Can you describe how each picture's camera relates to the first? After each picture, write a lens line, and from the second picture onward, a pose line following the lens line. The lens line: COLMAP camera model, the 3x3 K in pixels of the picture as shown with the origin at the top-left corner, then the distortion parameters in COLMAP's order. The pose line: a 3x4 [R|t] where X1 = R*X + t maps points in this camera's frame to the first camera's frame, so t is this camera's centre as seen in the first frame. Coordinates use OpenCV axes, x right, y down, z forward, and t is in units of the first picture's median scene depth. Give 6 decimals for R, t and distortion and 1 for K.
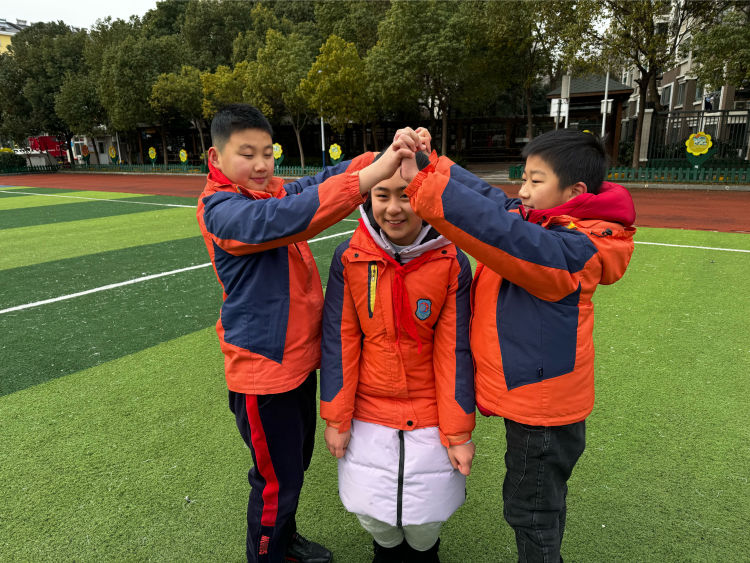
lens RADIAL K [[528.8, 0, 375.0], [0, 528.8, 281.5], [0, 0, 1]] dist [0.063971, -0.070825]
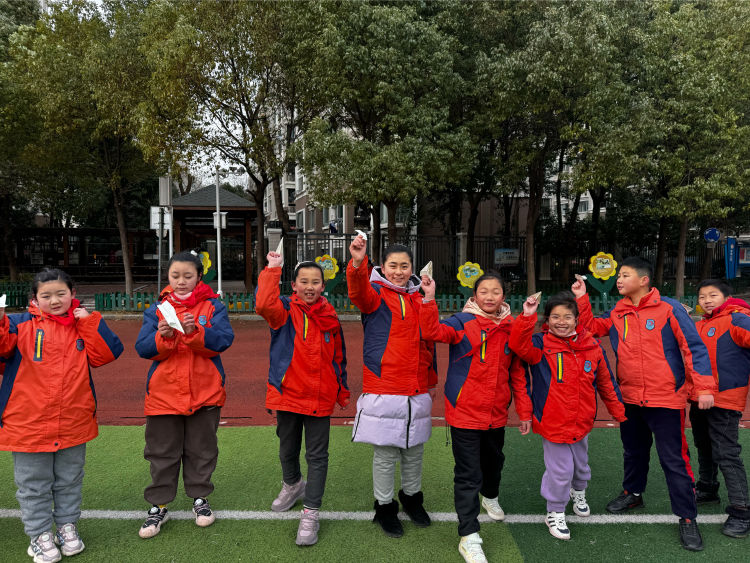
lens RADIAL K [[528.8, 0, 375.0], [0, 528.8, 281.5], [0, 0, 1]] dist [0.063971, -0.070825]
pose [[0.820873, -0.006384, 0.571075, 0.112399], [0.126214, 0.977241, -0.170497, -0.049454], [-0.556990, 0.212034, 0.802997, 0.170445]]
